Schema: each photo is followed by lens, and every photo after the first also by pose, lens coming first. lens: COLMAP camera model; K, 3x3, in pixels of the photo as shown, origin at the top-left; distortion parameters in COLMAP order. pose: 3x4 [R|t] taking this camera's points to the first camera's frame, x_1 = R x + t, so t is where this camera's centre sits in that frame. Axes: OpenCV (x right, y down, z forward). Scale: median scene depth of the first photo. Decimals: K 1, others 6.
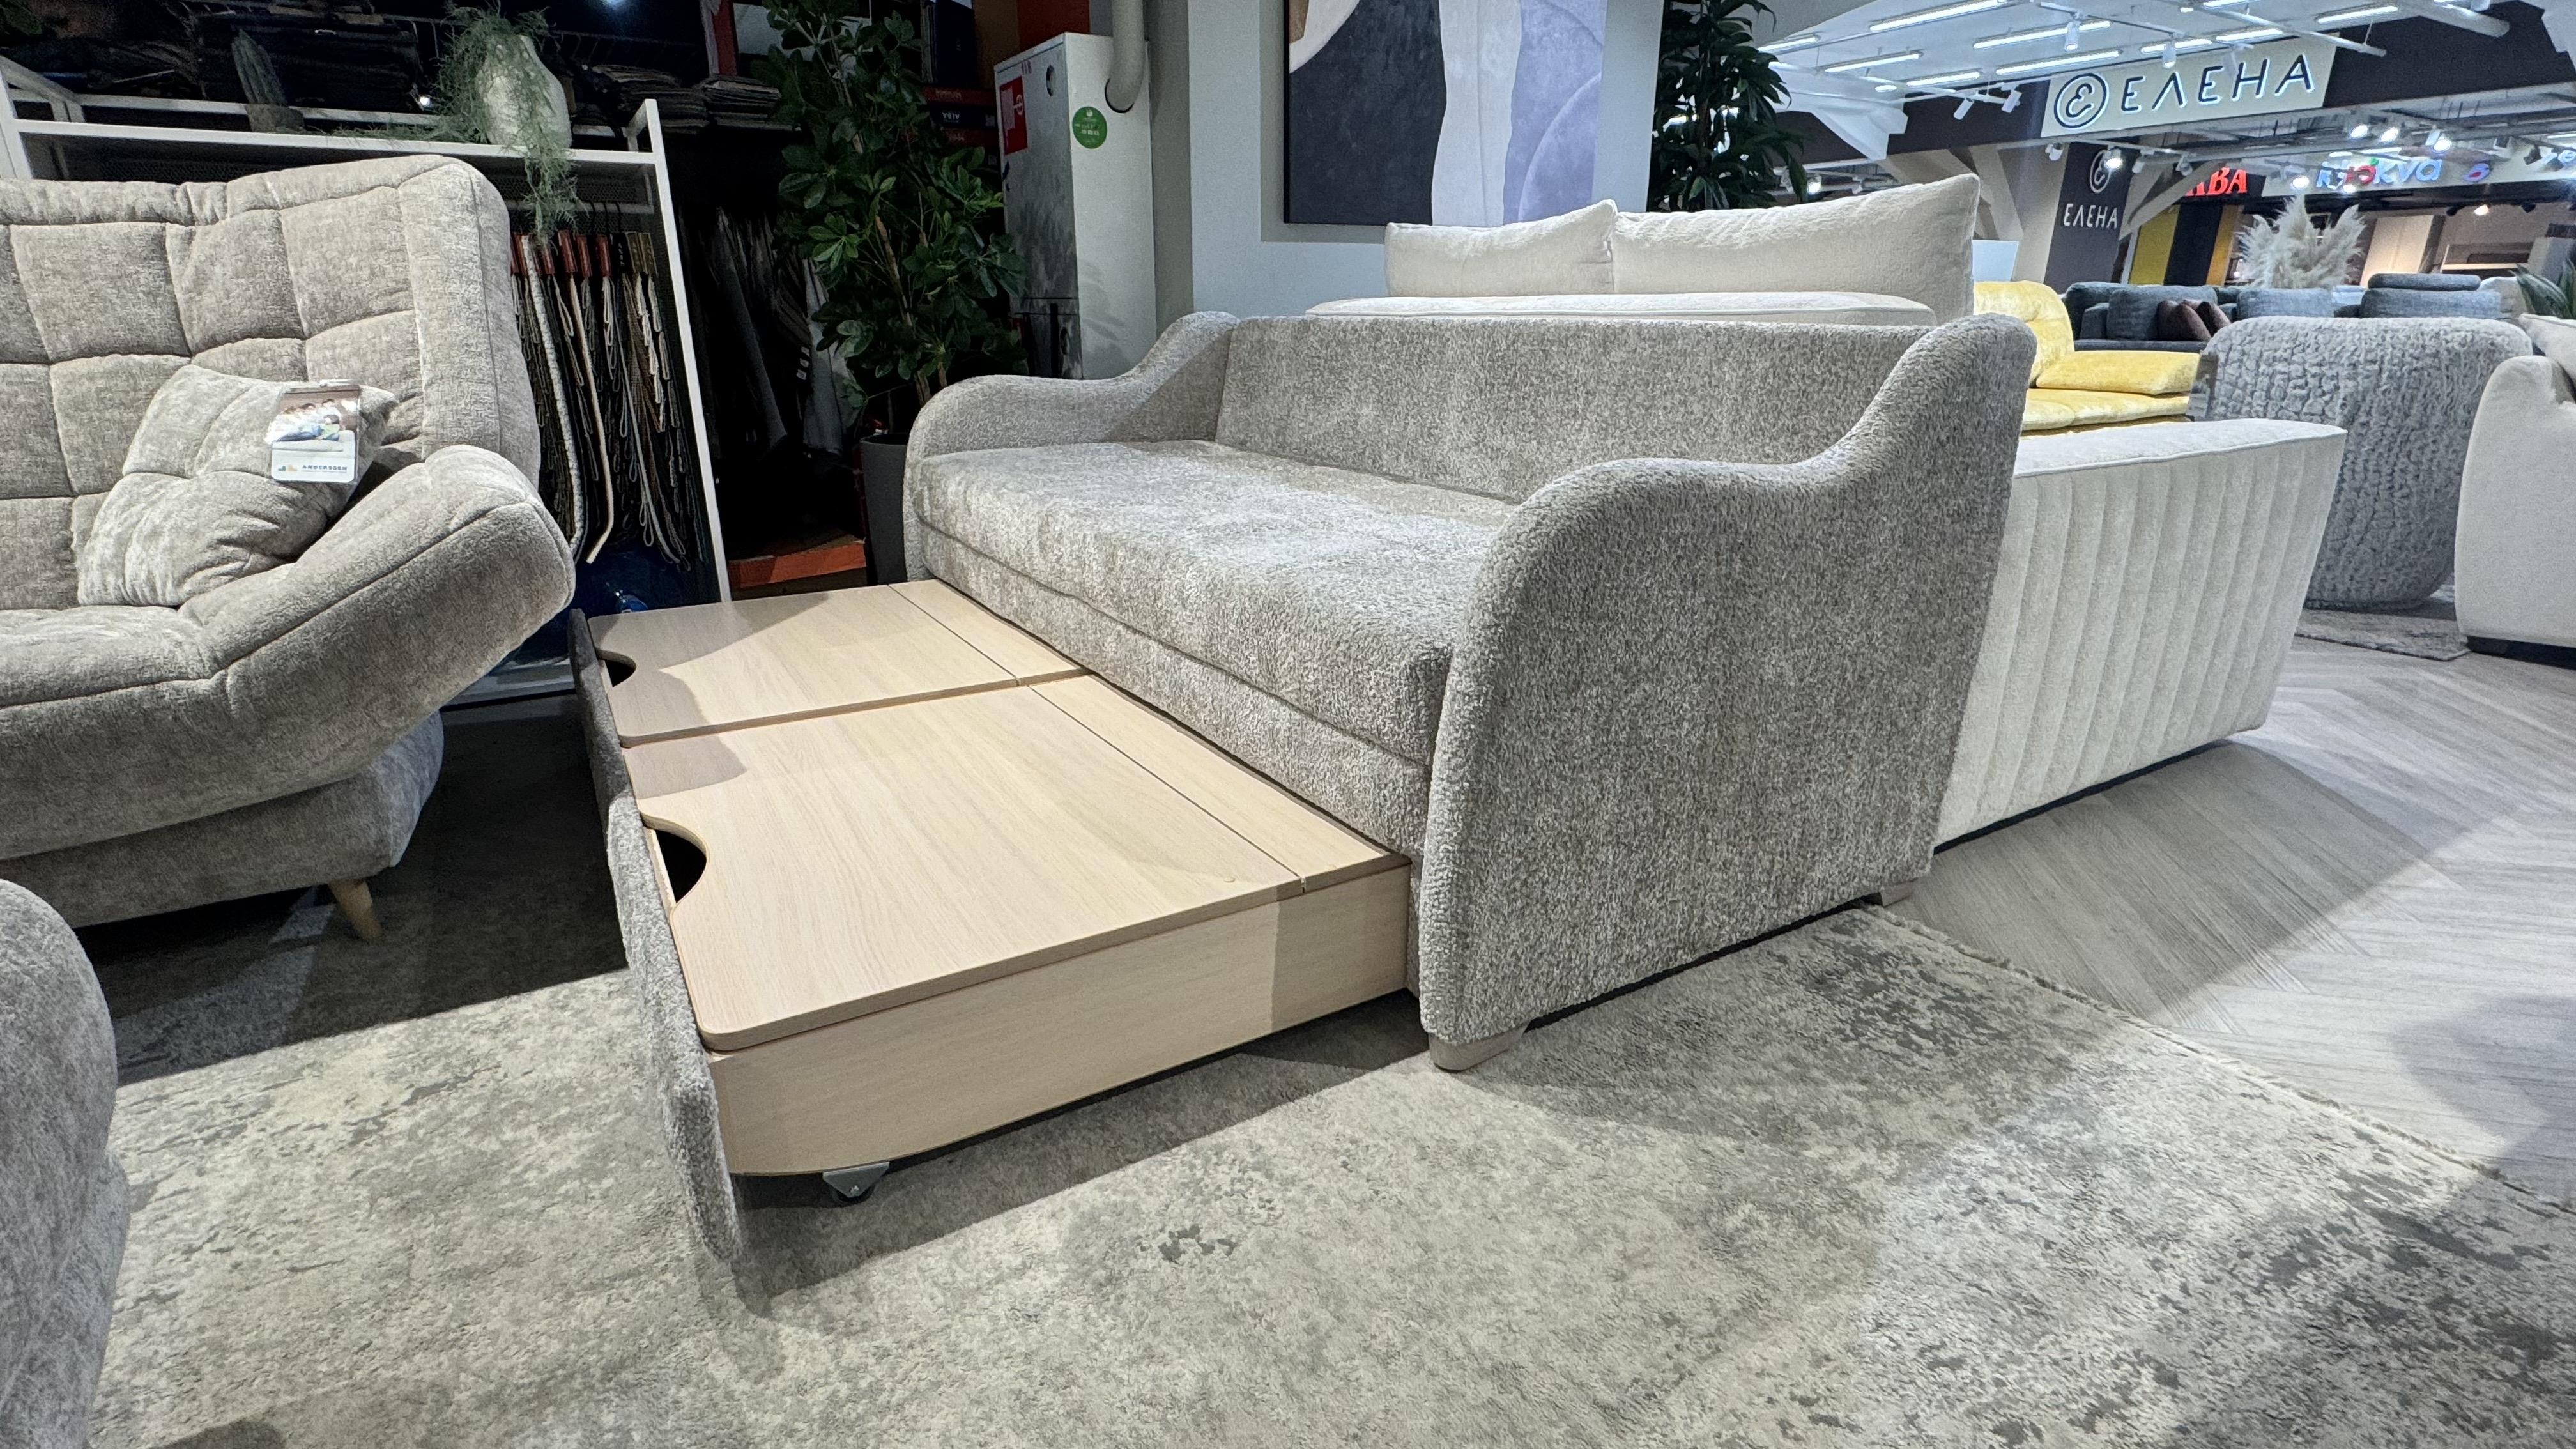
lens RADIAL K [[1214.1, 0, 1289.7], [0, 1214.1, 727.8], [0, 0, 1]] dist [-0.001679, -0.000923]
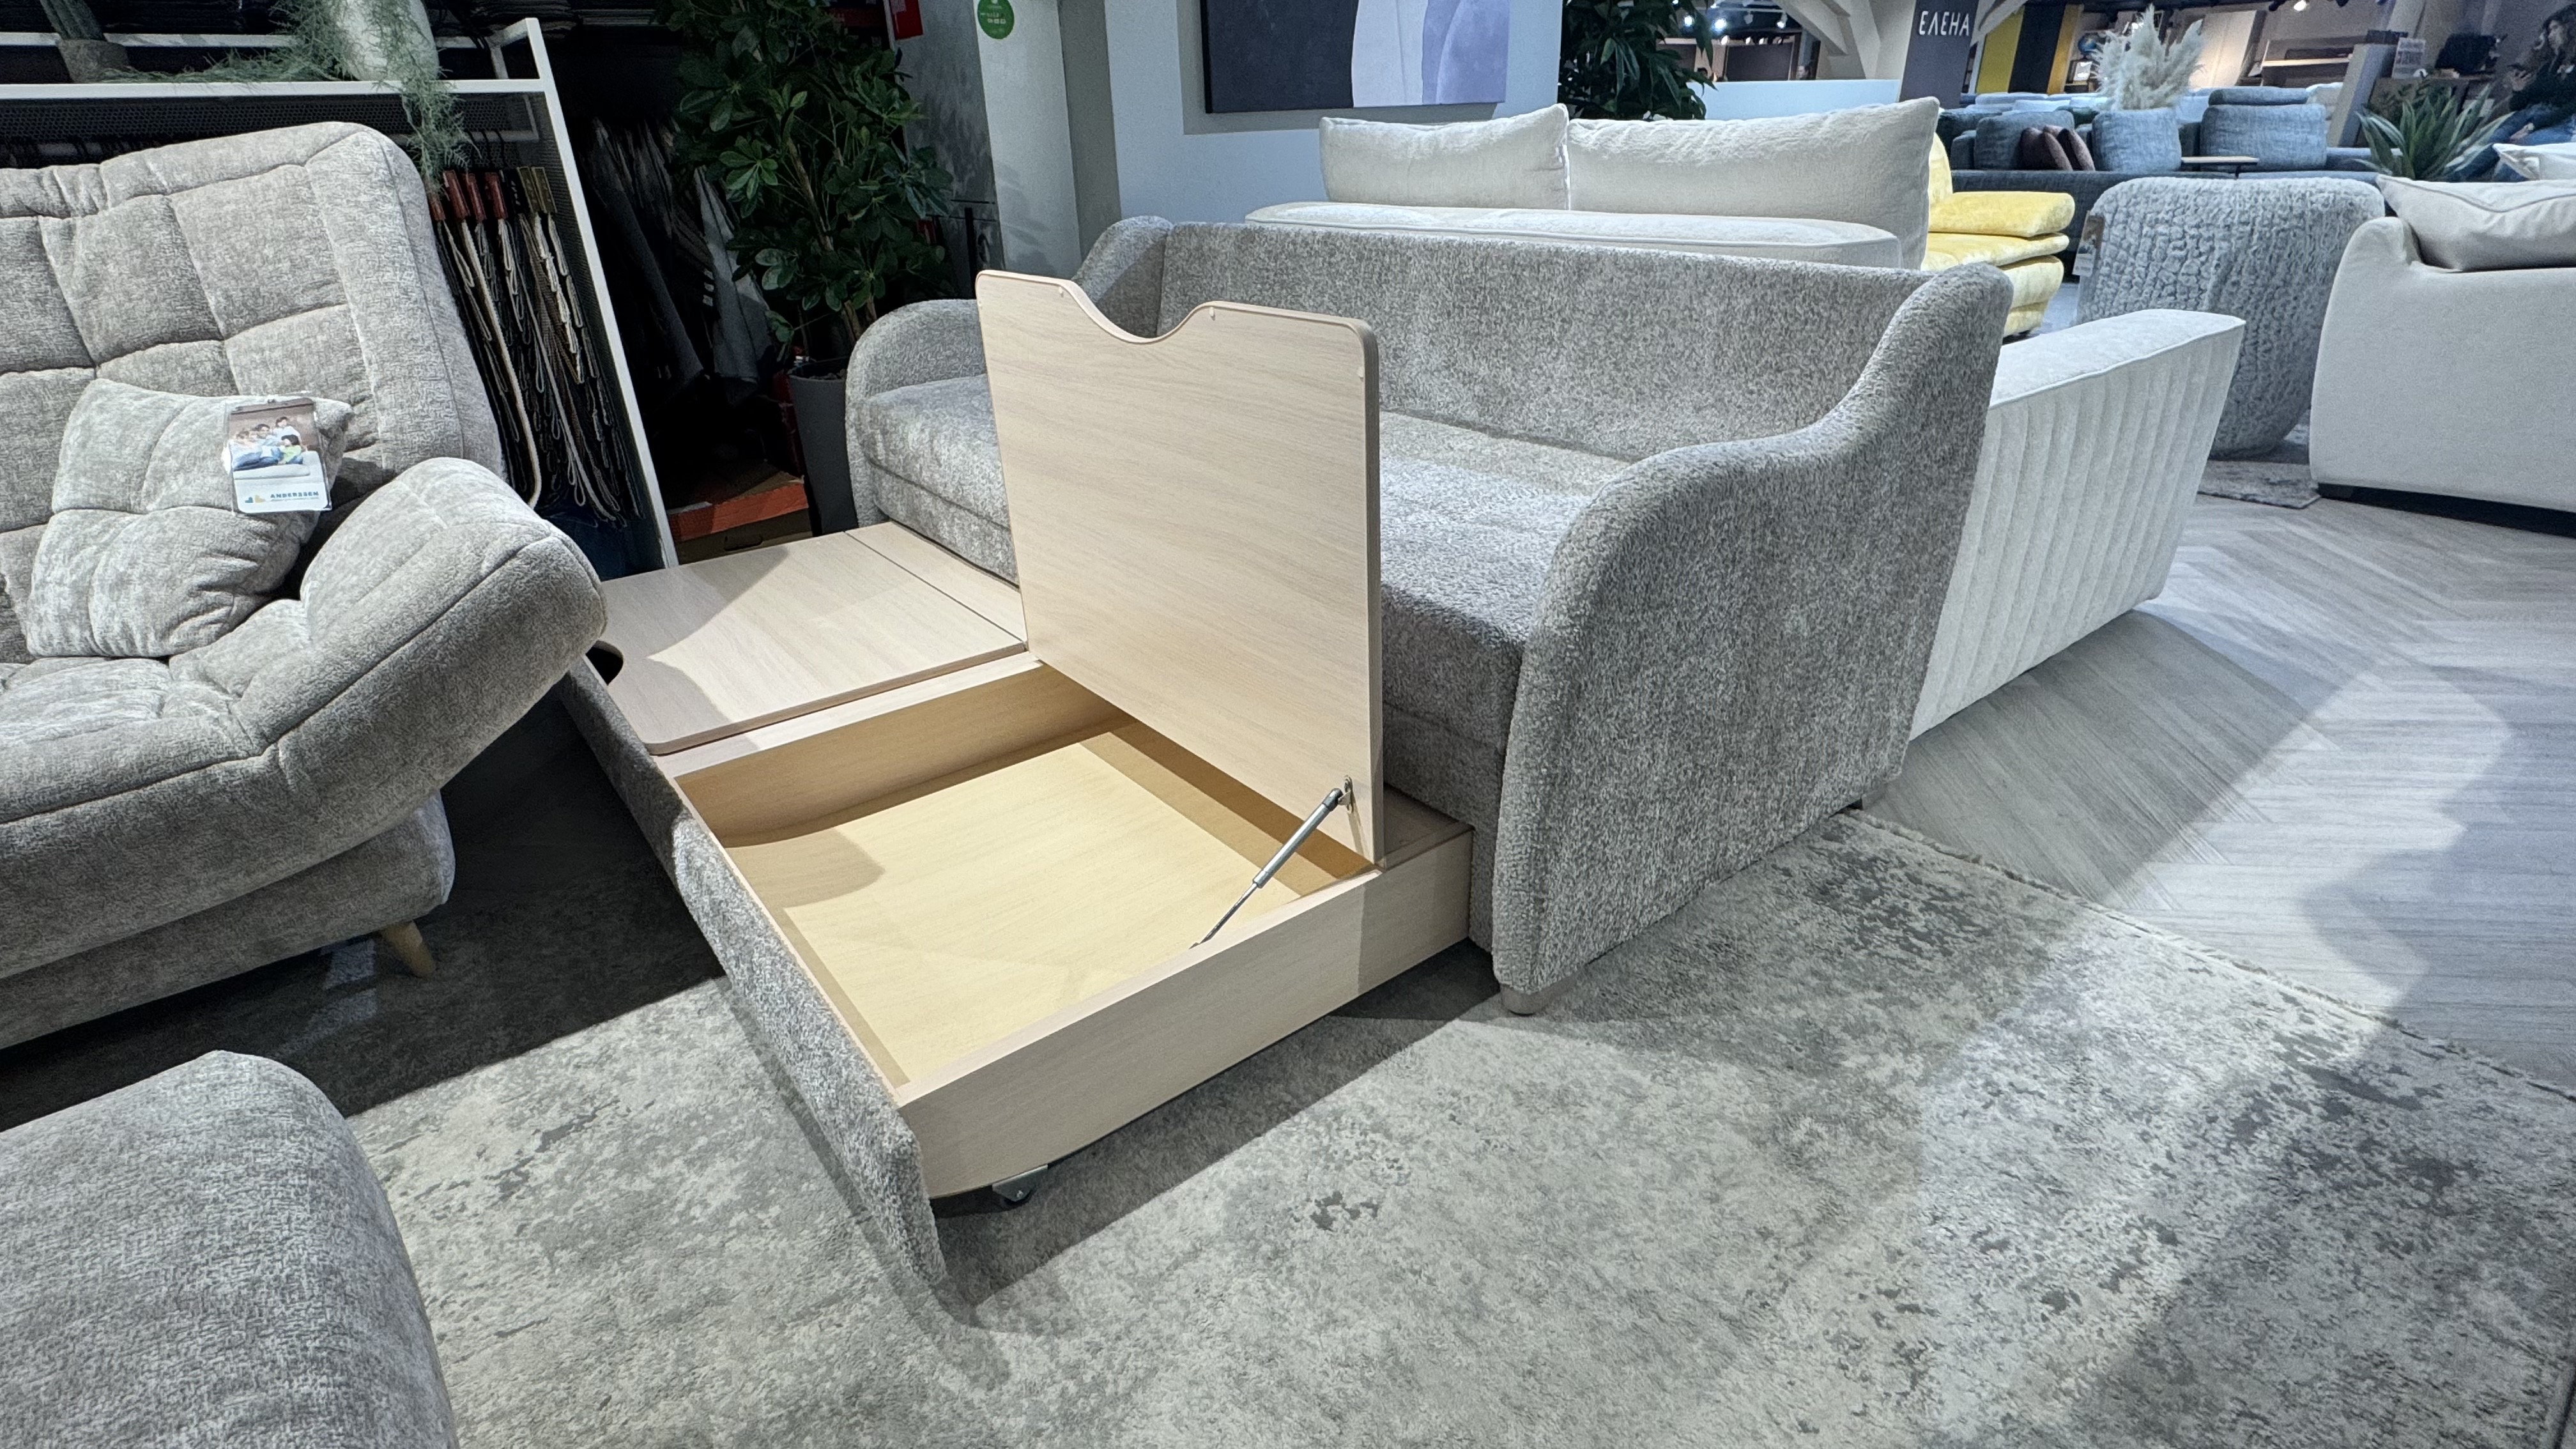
lens RADIAL K [[1214.1, 0, 1288.9], [0, 1214.1, 725.4], [0, 0, 1]] dist [-0.001679, -0.000923]
pose [[0.992754, -0.076756, 0.092451, -0.145026], [0.064708, 0.989800, 0.126925, -0.118724], [-0.101250, -0.120023, 0.987595, -0.031708]]
